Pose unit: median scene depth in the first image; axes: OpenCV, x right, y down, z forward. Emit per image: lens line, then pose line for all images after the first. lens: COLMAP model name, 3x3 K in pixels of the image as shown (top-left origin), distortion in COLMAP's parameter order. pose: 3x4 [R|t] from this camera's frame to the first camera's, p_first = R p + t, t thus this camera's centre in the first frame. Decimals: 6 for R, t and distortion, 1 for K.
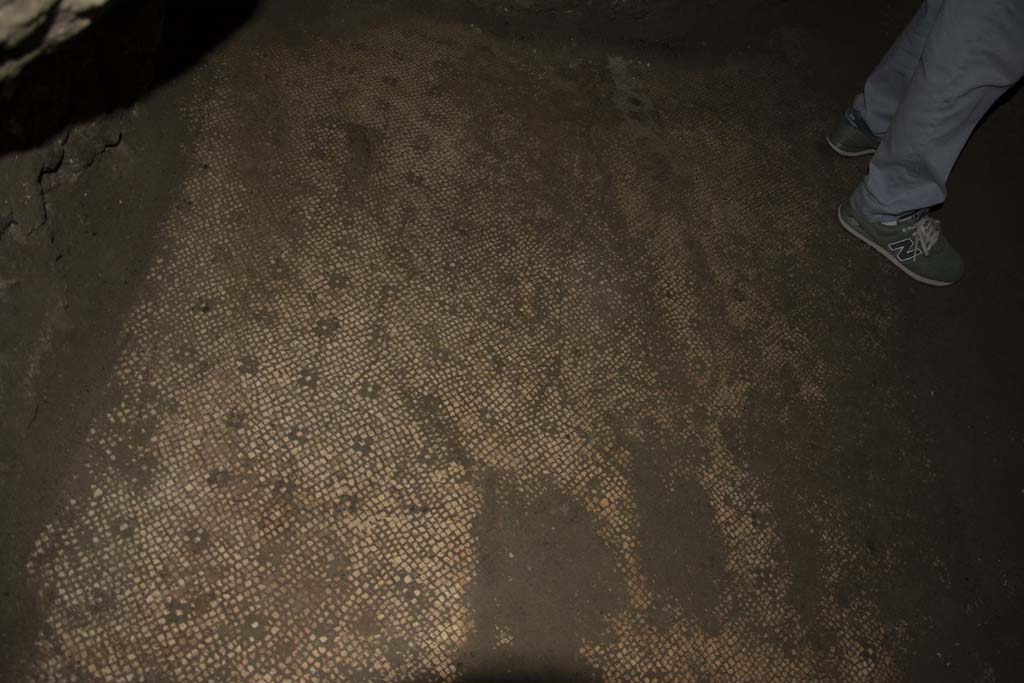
lens RADIAL K [[787.4, 0, 512.0], [0, 787.4, 341.5], [0, 0, 1]] dist [-0.162561, 0.119203]
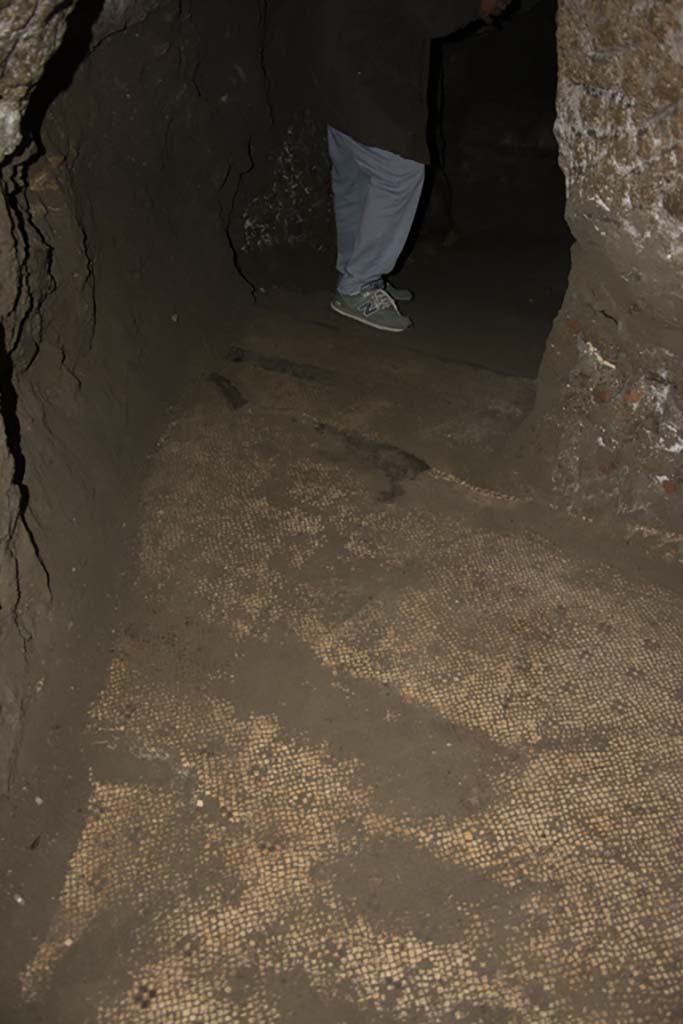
lens RADIAL K [[919.9, 0, 341.5], [0, 919.9, 512.0], [0, 0, 1]] dist [-0.105468, 0.167177]
pose [[-0.454024, 0.313737, -0.833926, 1.080670], [-0.804634, 0.257592, 0.534987, -0.418244], [0.382658, 0.913901, 0.135490, 0.390501]]
